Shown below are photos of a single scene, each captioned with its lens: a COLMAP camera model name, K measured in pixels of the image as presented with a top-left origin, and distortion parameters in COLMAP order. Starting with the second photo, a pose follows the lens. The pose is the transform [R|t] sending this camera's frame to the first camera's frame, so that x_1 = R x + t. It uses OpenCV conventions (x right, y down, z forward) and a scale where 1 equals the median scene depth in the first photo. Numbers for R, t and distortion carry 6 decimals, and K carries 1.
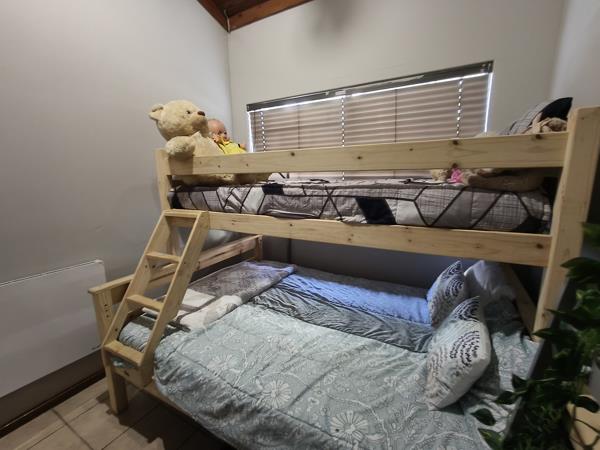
lens RADIAL K [[270.0, 0, 299.9], [0, 270.0, 227.8], [0, 0, 1]] dist [-0.001342, 0.000069]
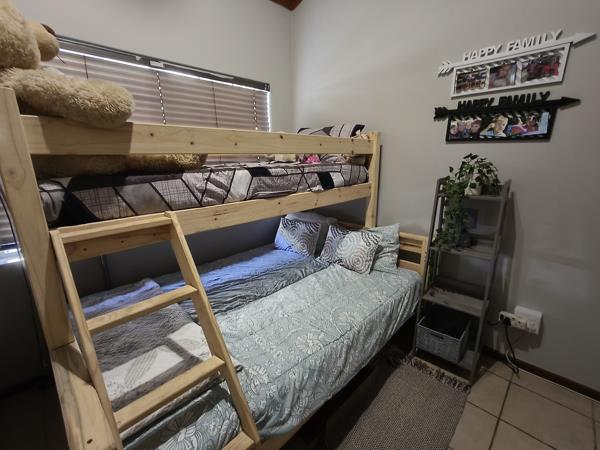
lens RADIAL K [[270.0, 0, 300.9], [0, 270.0, 225.8], [0, 0, 1]] dist [-0.001342, 0.000069]
pose [[0.260270, -0.222574, 0.939532, -0.975590], [0.199538, 0.964461, 0.173204, -0.086355], [-0.944693, 0.142392, 0.295432, 0.568295]]
